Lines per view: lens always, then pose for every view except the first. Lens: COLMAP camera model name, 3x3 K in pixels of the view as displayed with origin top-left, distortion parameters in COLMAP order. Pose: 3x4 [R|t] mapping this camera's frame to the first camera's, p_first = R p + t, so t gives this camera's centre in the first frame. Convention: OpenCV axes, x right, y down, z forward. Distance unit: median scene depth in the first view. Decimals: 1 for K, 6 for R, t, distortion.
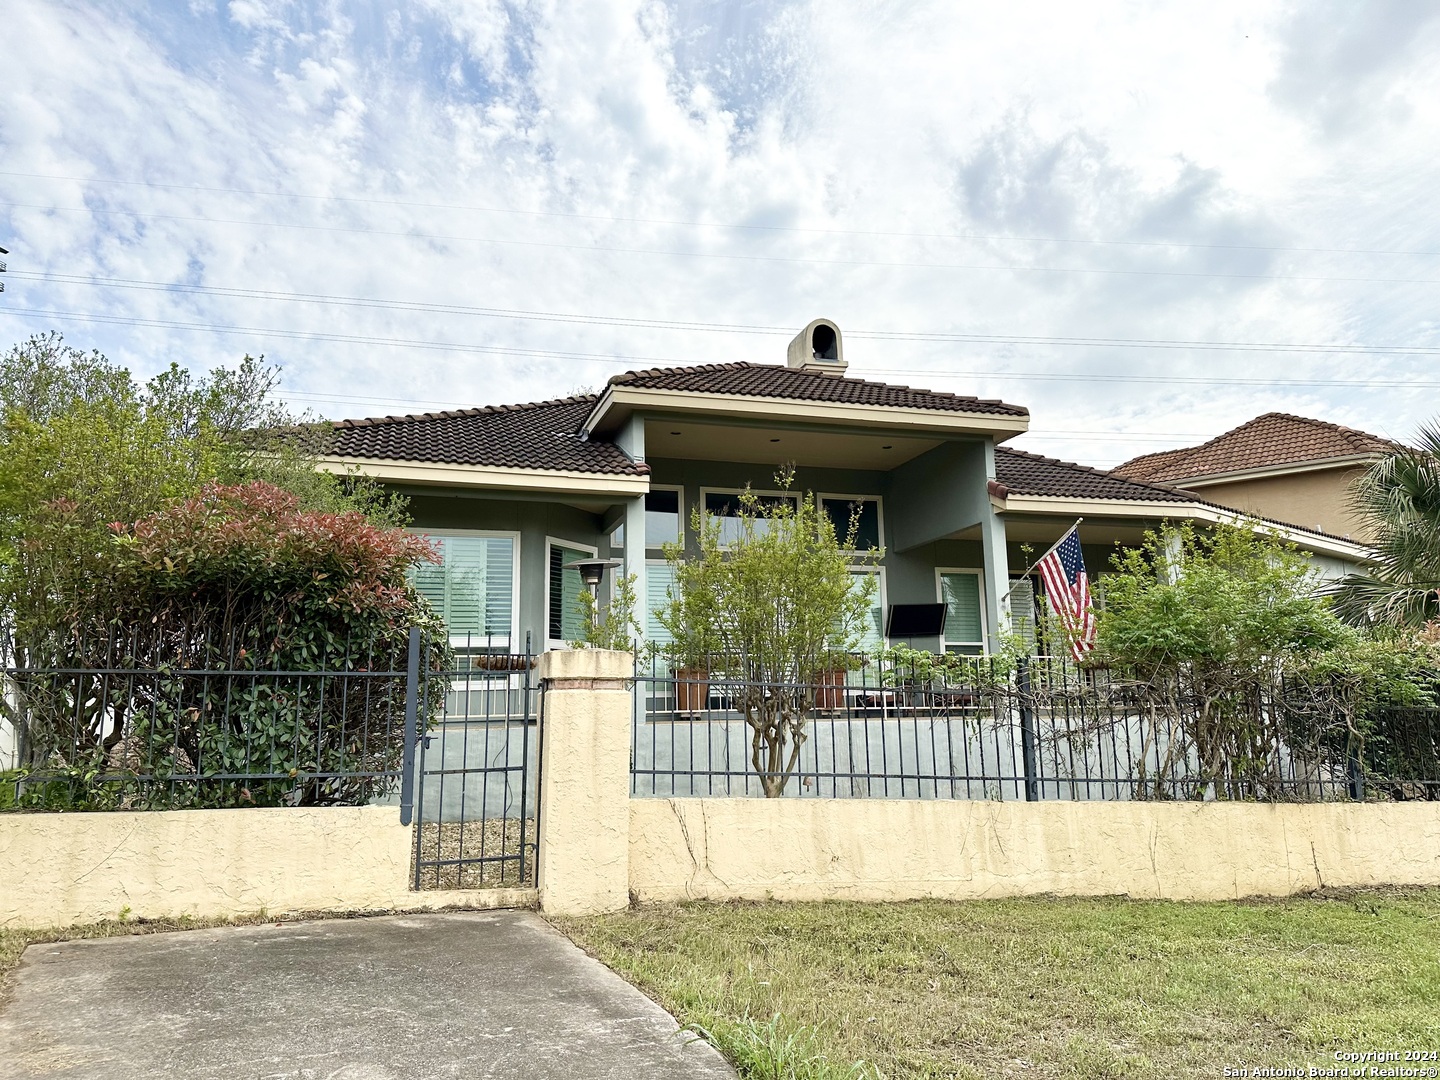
lens RADIAL K [[1016.5, 0, 720.0], [0, 1016.5, 540.0], [0, 0, 1]] dist [0.005436, -0.005243]
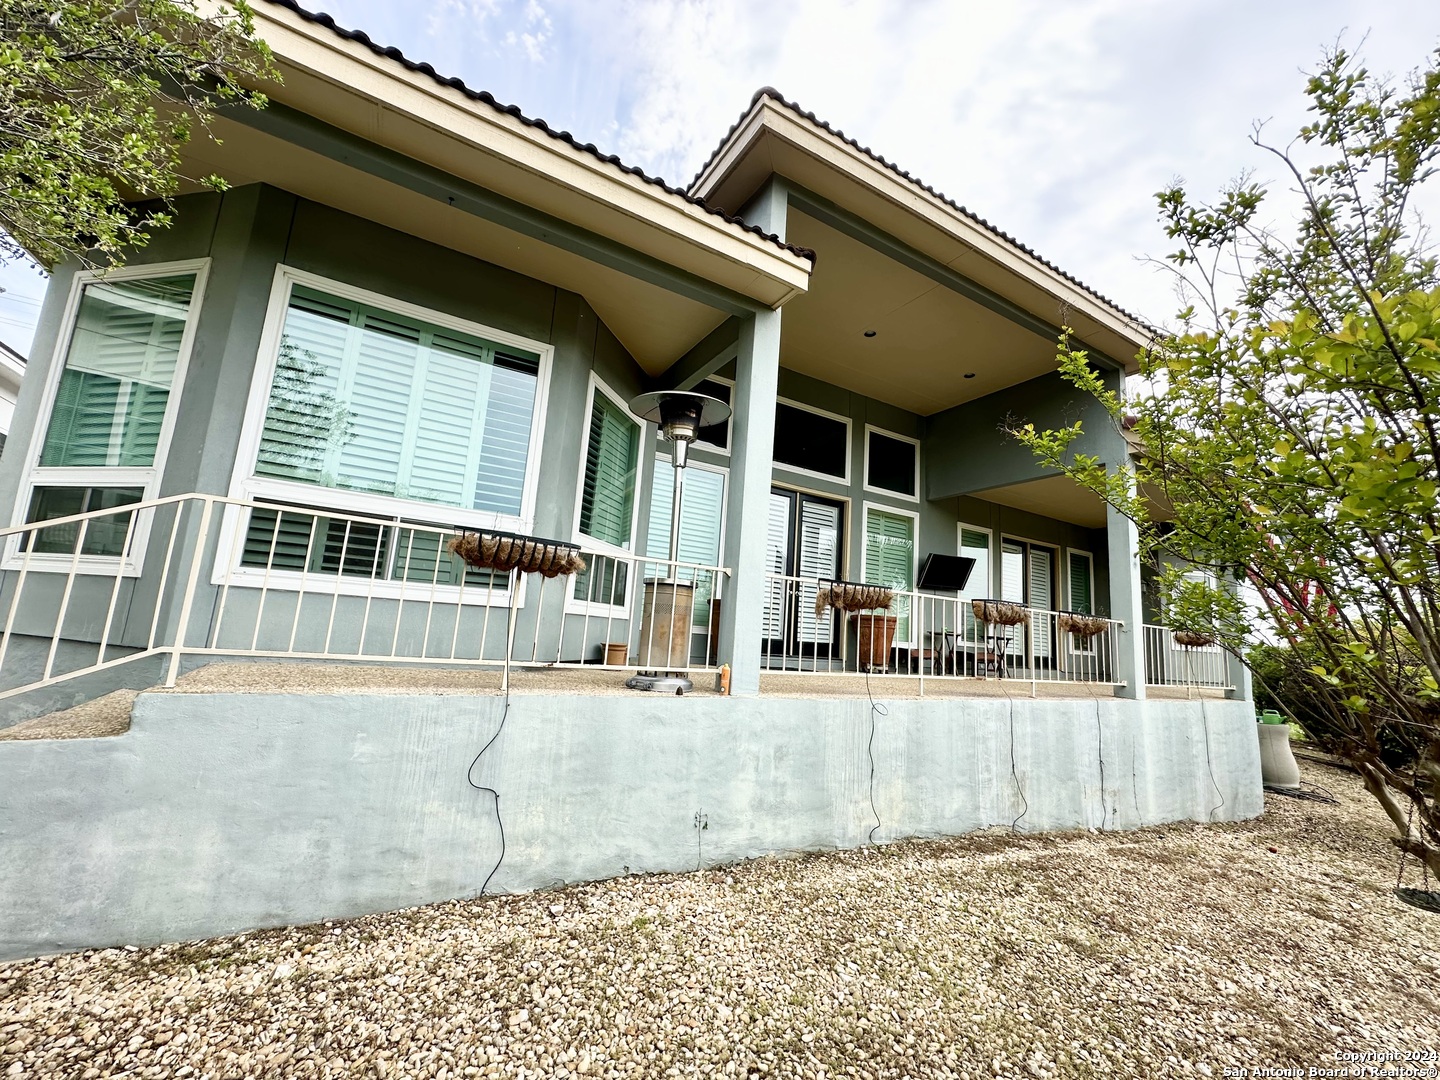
lens RADIAL K [[574.3, 0, 720.0], [0, 574.3, 540.0], [0, 0, 1]] dist [-0.002326, 0.000299]
pose [[0.976122, 0.109029, 0.187881, -0.147298], [-0.109777, 0.993935, -0.006453, 0.092892], [-0.187445, -0.014326, 0.982171, 0.629892]]
